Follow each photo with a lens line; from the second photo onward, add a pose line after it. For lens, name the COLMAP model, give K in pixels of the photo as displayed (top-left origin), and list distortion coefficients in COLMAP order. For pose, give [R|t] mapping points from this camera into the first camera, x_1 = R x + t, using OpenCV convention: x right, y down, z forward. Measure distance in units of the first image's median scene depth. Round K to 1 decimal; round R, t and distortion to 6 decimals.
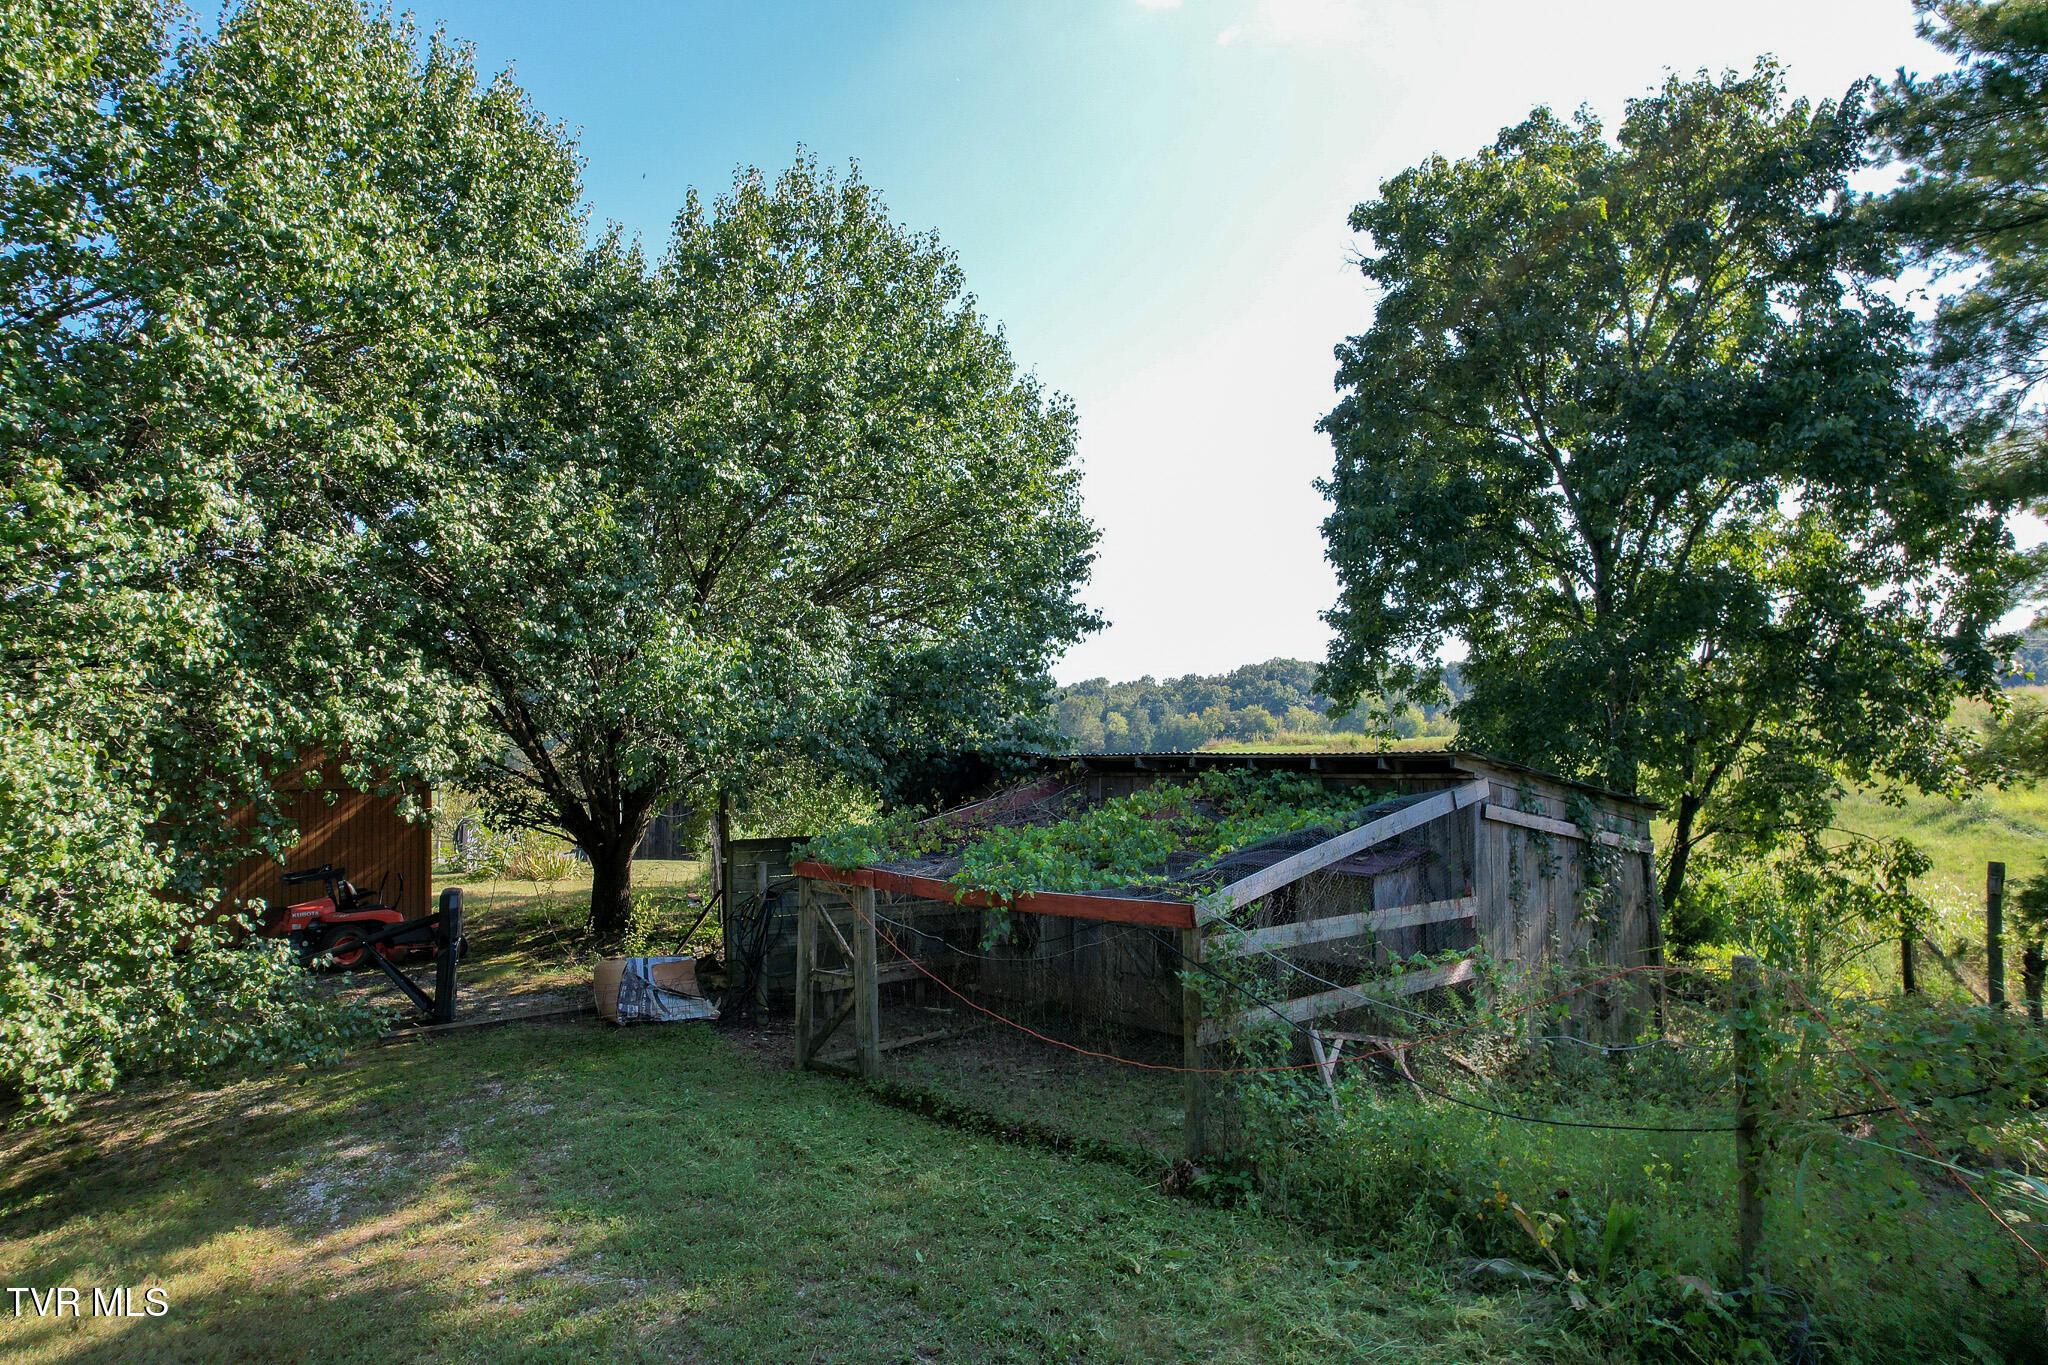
lens RADIAL K [[1300.4, 0, 1028.6], [0, 1300.4, 684.1], [0, 0, 1]] dist [-0.048949, 0.028105]
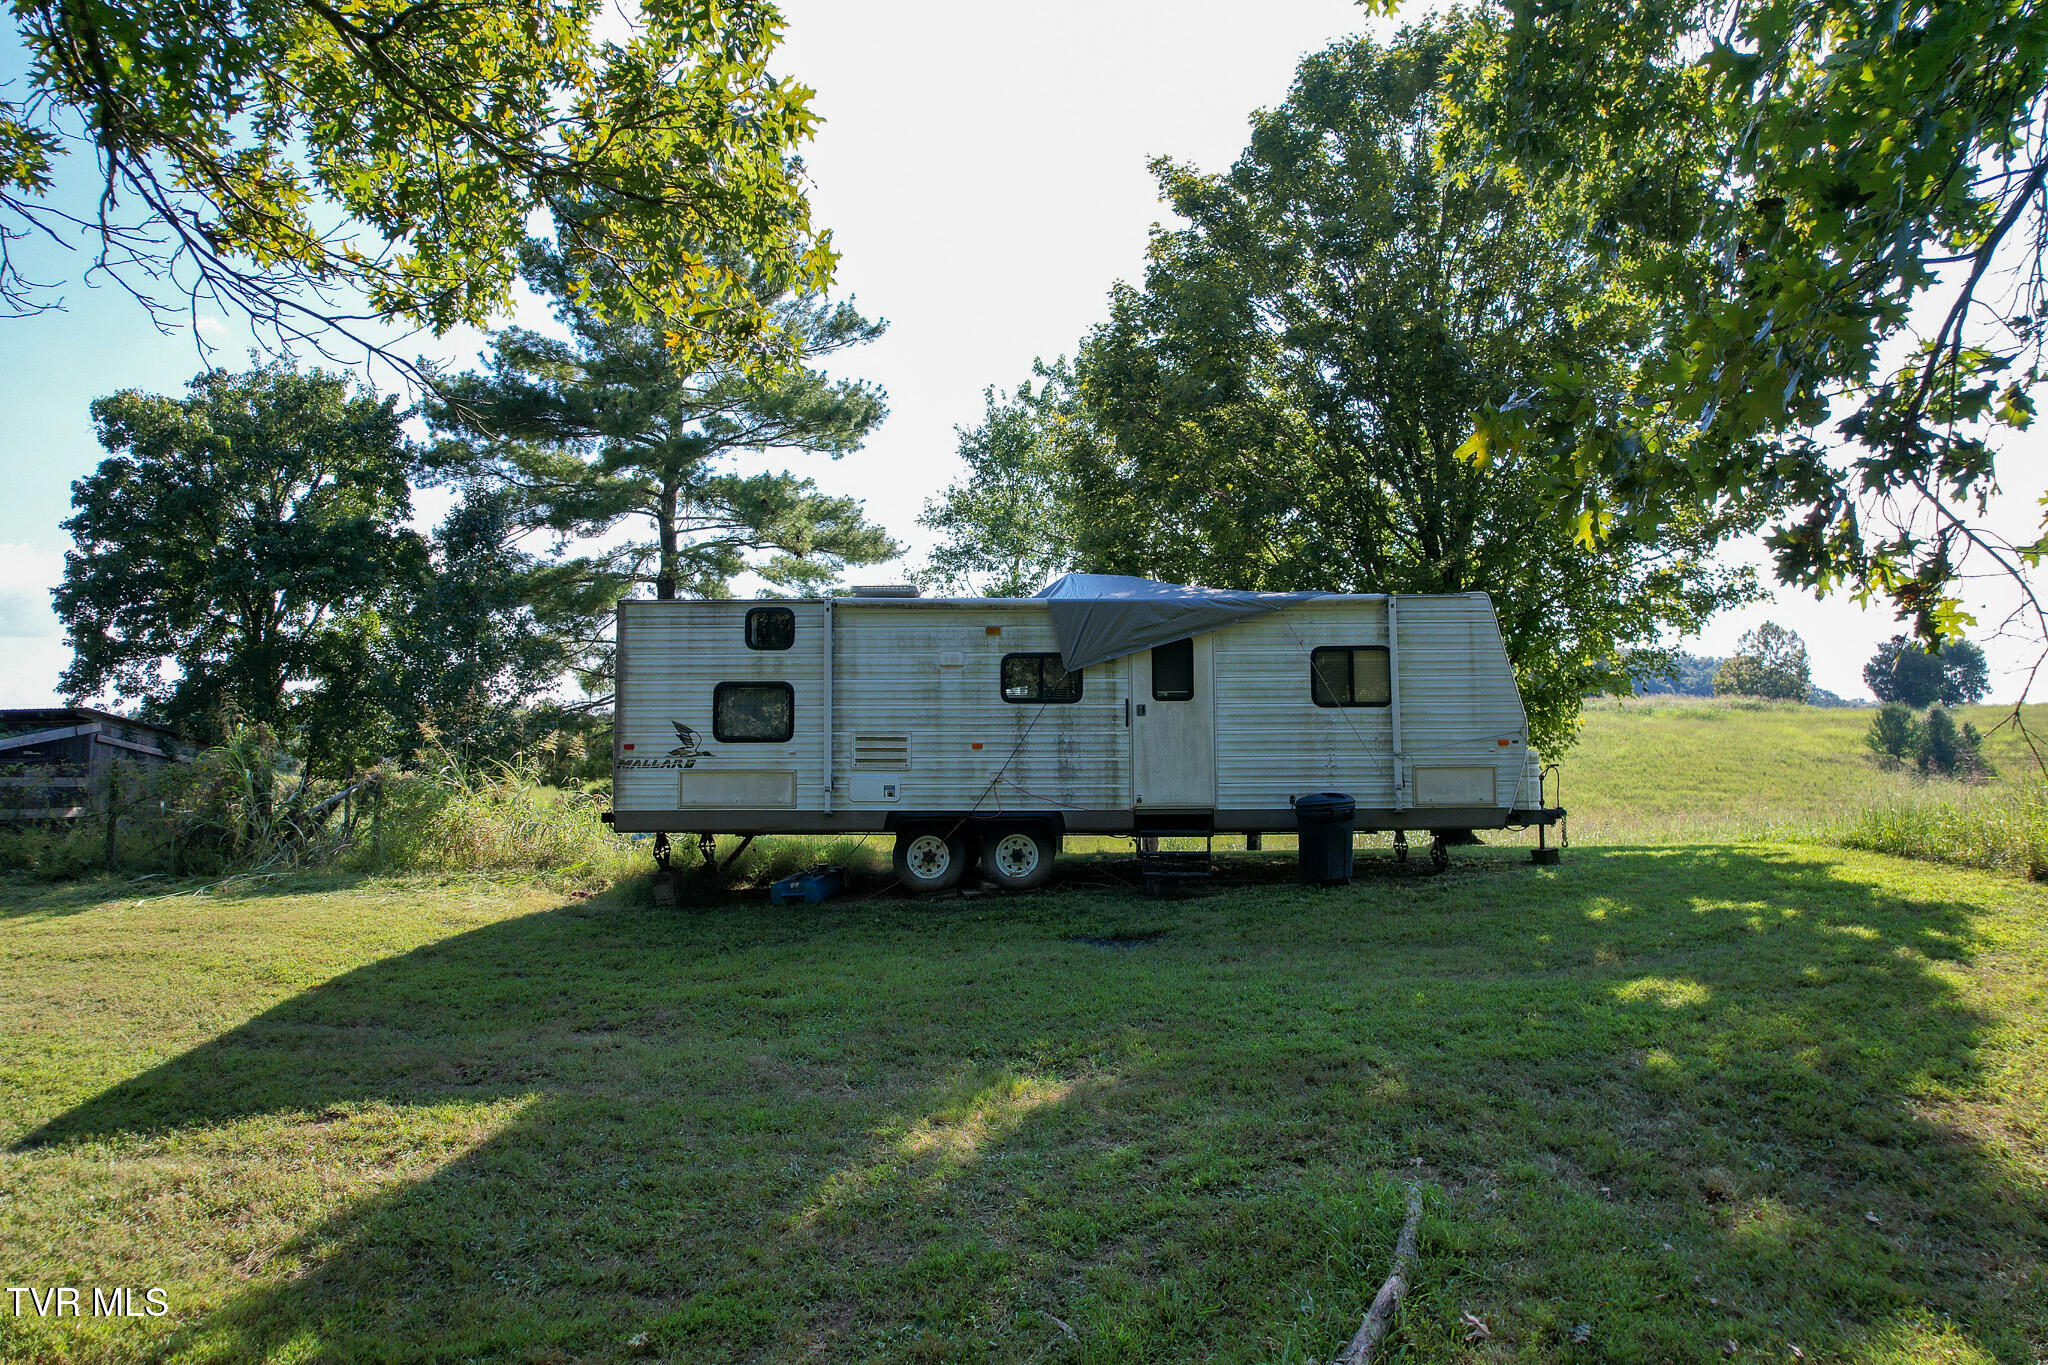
lens RADIAL K [[1300.4, 0, 1021.0], [0, 1300.4, 693.5], [0, 0, 1]] dist [-0.048949, 0.028105]
pose [[0.733414, 0.047316, 0.678134, 0.041636], [-0.025030, 0.998778, -0.042619, 0.070903], [-0.679321, 0.014284, 0.733702, -1.391908]]
